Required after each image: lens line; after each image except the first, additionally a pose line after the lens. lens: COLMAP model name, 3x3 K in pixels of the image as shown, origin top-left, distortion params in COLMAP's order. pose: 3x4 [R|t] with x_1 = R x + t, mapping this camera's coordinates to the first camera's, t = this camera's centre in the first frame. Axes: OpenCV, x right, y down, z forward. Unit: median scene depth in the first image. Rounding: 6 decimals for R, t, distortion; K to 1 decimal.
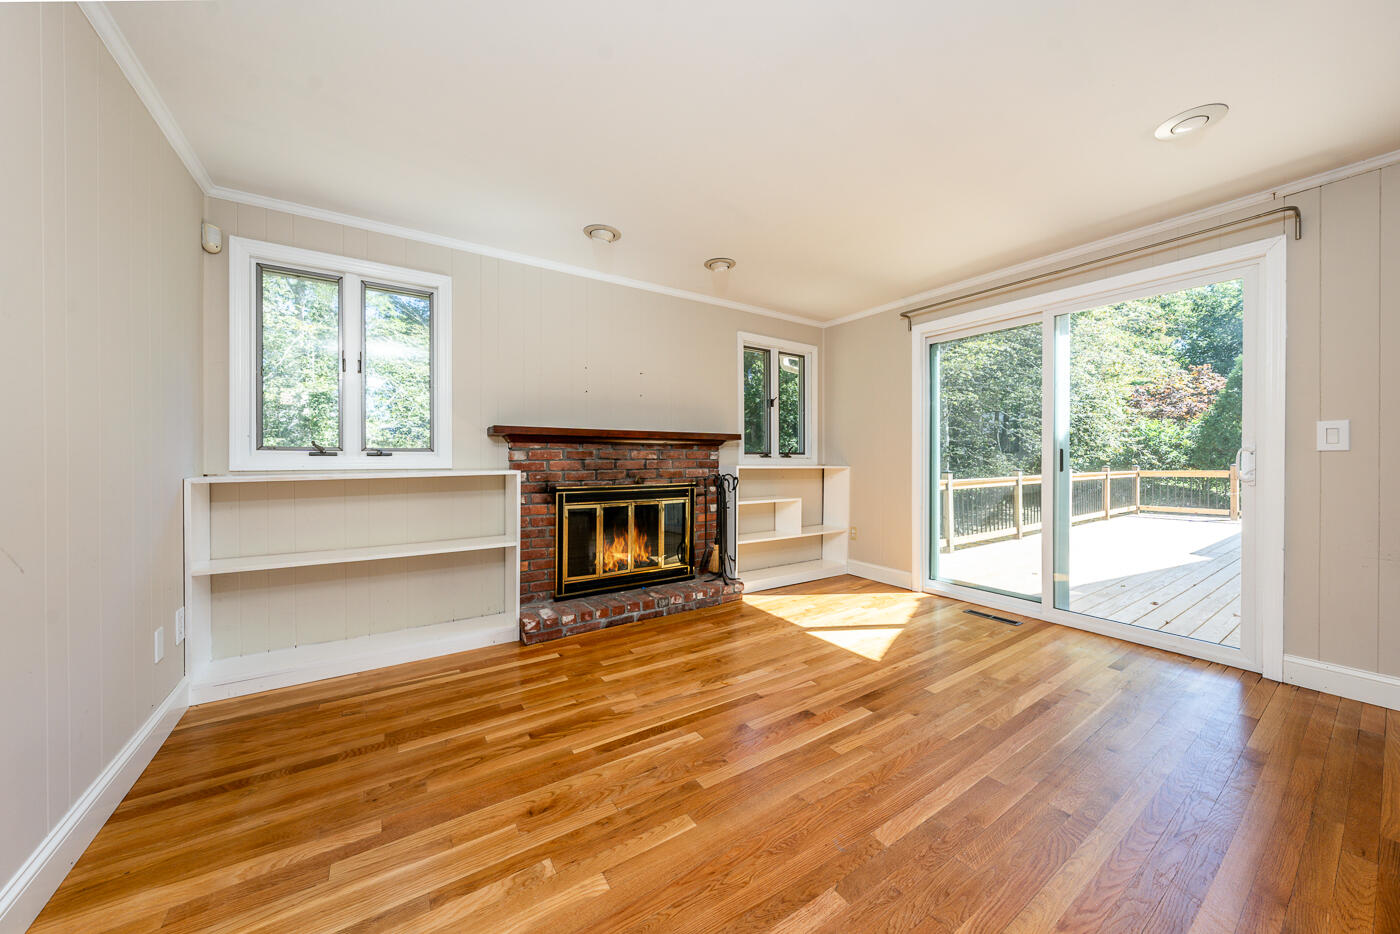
lens RADIAL K [[494.9, 0, 695.7], [0, 494.9, 466.1], [0, 0, 1]] dist [-0.003690, -0.000029]
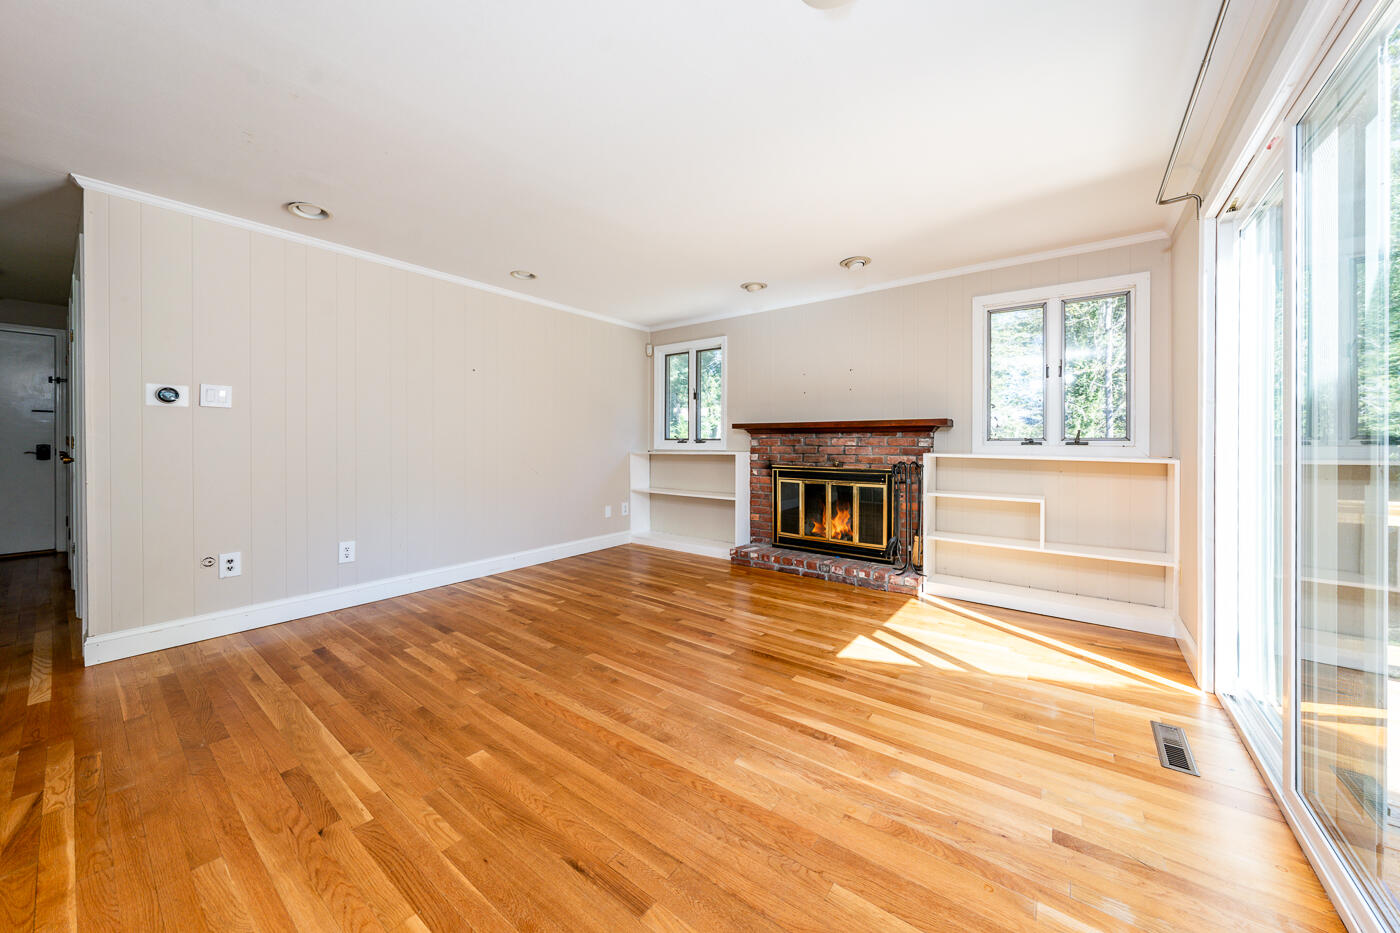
lens RADIAL K [[497.2, 0, 696.2], [0, 497.2, 446.6], [0, 0, 1]] dist [-0.001175, -0.000150]
pose [[0.300486, 0.004633, -0.953775, 1.030948], [-0.022480, 0.999745, -0.002226, -0.002053], [0.953521, 0.022110, 0.300514, 0.379090]]
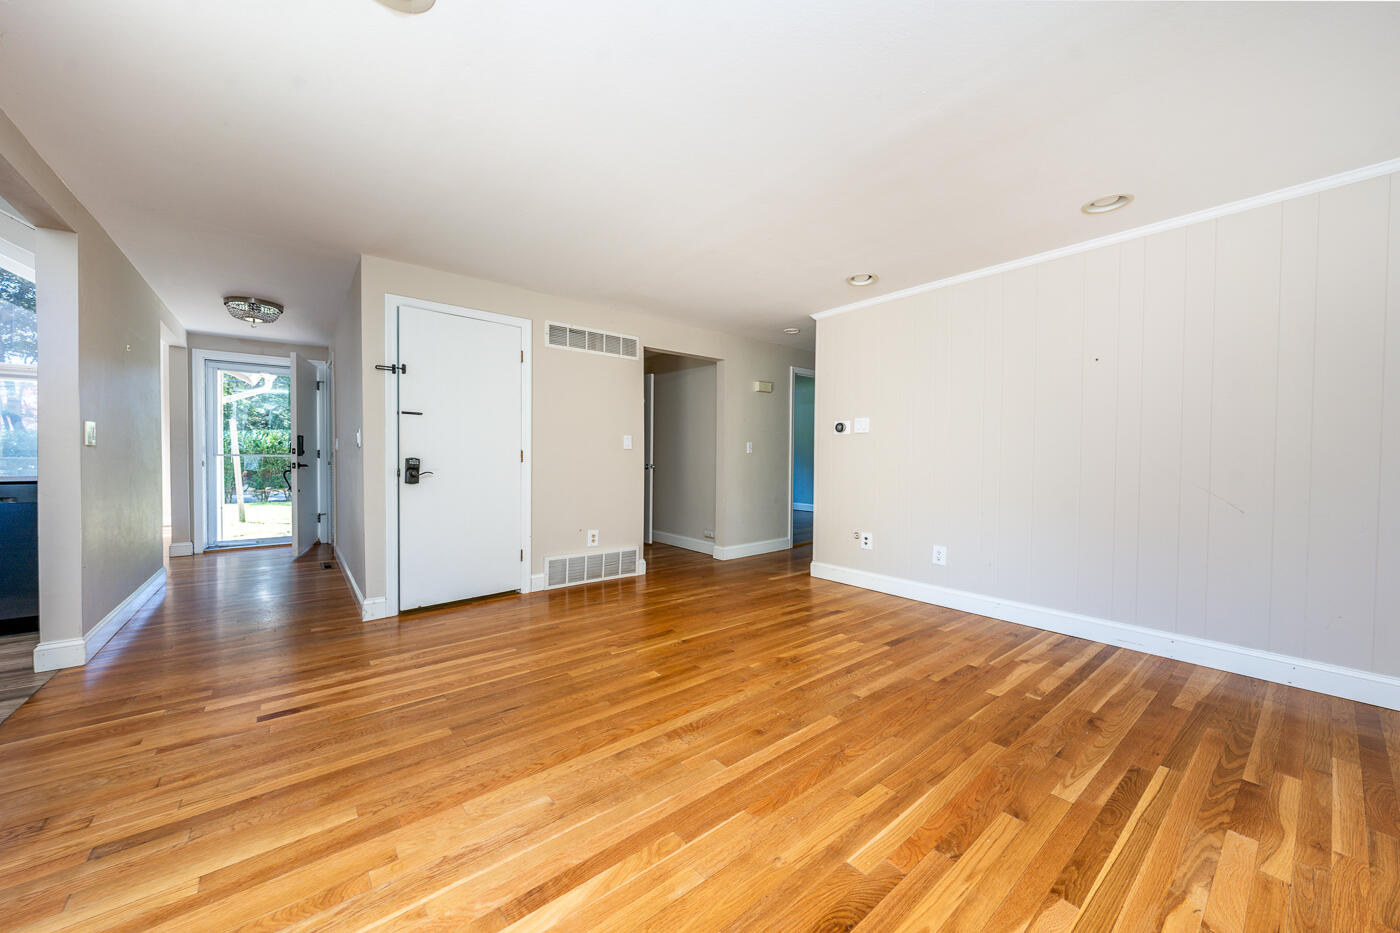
lens RADIAL K [[494.9, 0, 695.7], [0, 494.9, 465.6], [0, 0, 1]] dist [-0.003690, -0.000029]
pose [[-0.996777, -0.007684, -0.079859, 0.409307], [-0.011117, 0.999029, 0.042623, -0.000799], [0.079454, 0.043374, -0.995894, 1.080399]]
